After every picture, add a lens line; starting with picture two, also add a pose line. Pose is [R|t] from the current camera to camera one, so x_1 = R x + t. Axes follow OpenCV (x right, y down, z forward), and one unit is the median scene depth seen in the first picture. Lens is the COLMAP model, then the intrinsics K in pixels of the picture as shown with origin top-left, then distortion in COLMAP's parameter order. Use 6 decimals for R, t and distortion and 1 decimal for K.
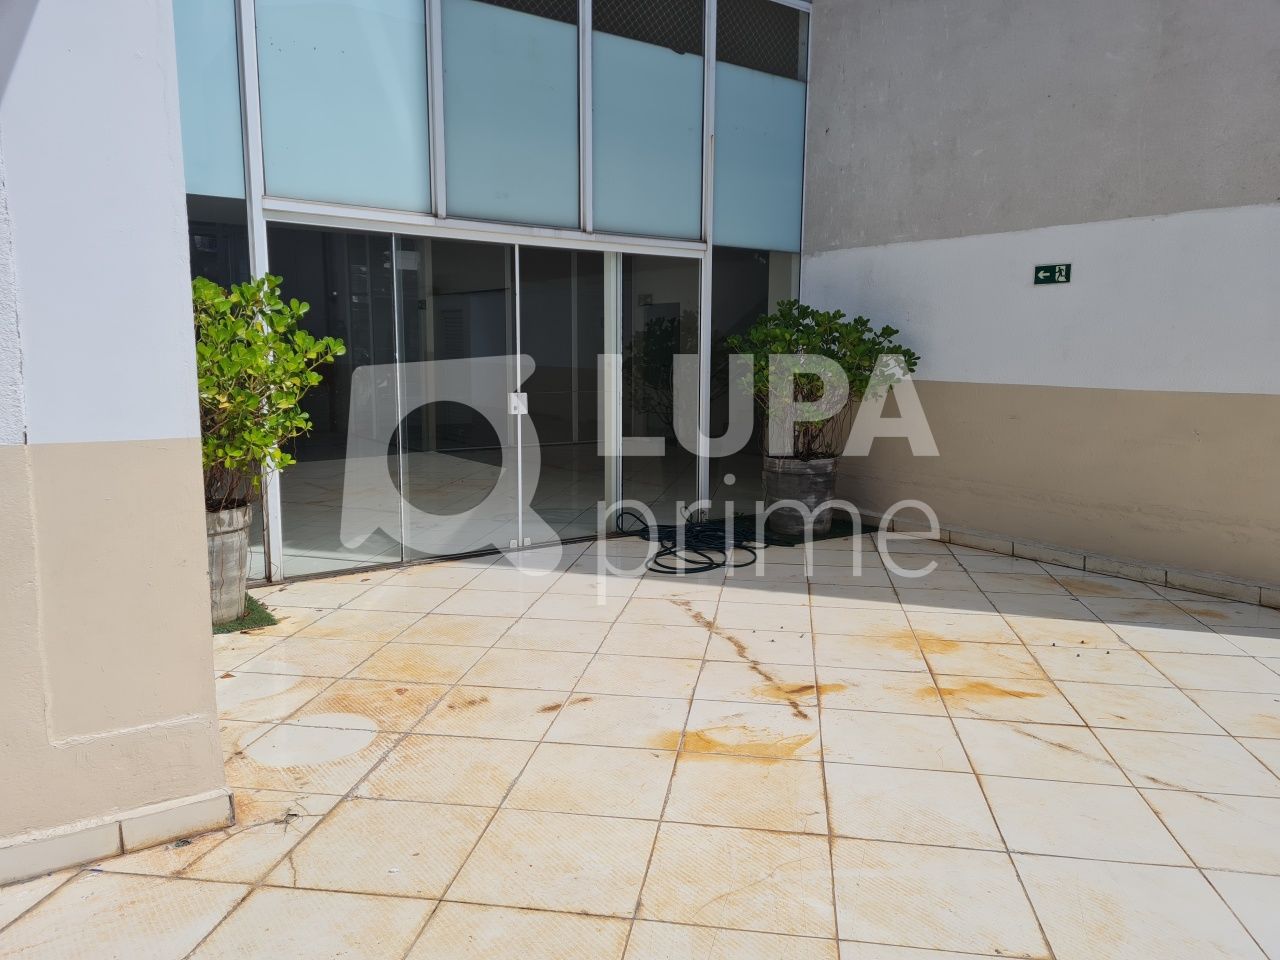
lens RADIAL K [[961.5, 0, 642.9], [0, 961.5, 477.4], [0, 0, 1]] dist [0.072252, -0.065862]
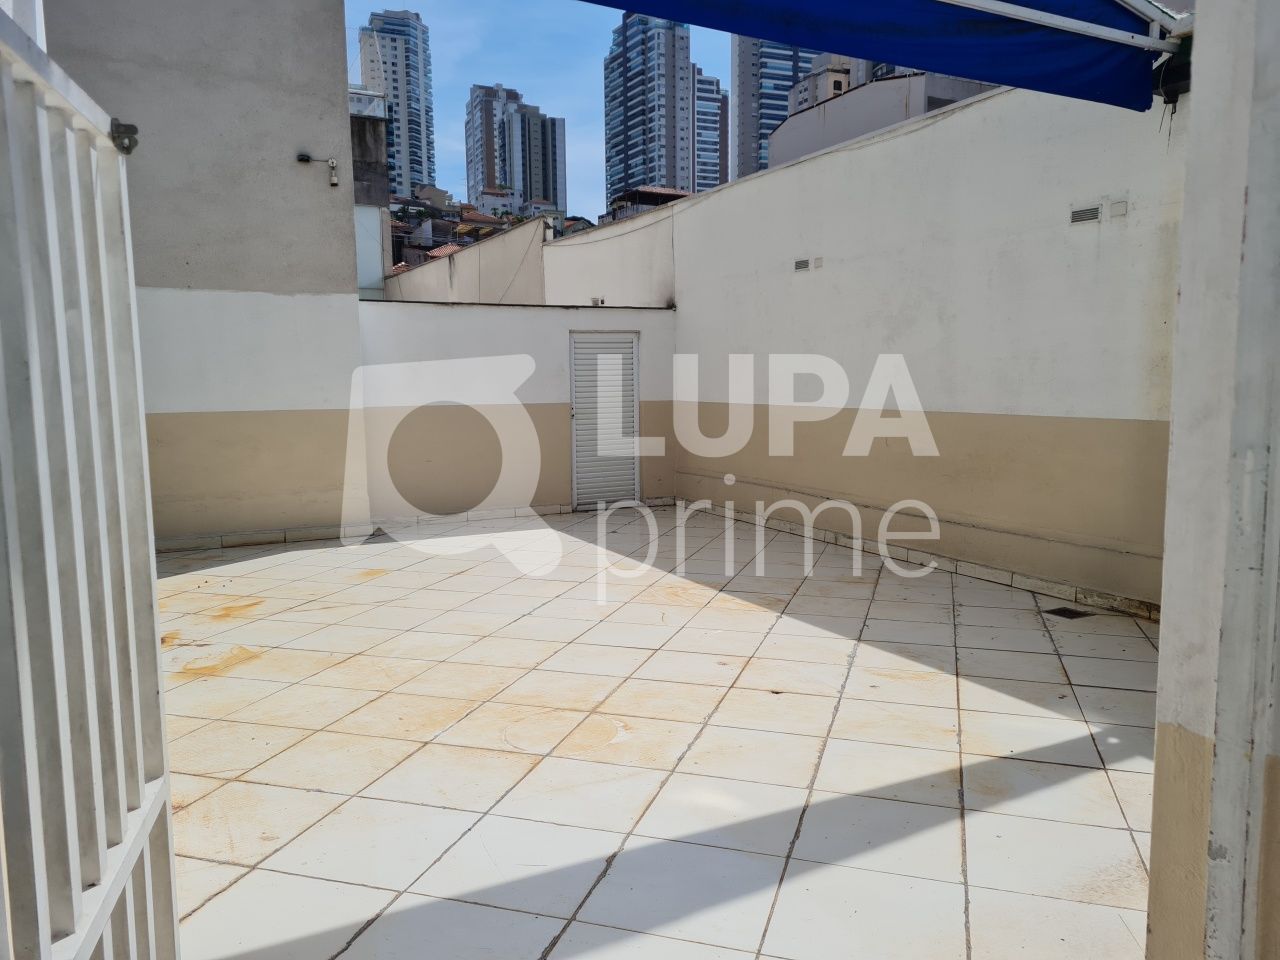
lens RADIAL K [[961.5, 0, 642.9], [0, 961.5, 477.4], [0, 0, 1]] dist [0.072252, -0.065862]
pose [[0.152316, -0.110027, 0.982188, -1.281695], [0.136566, 0.986594, 0.089342, -0.043593], [-0.978851, 0.120526, 0.165300, 0.111516]]
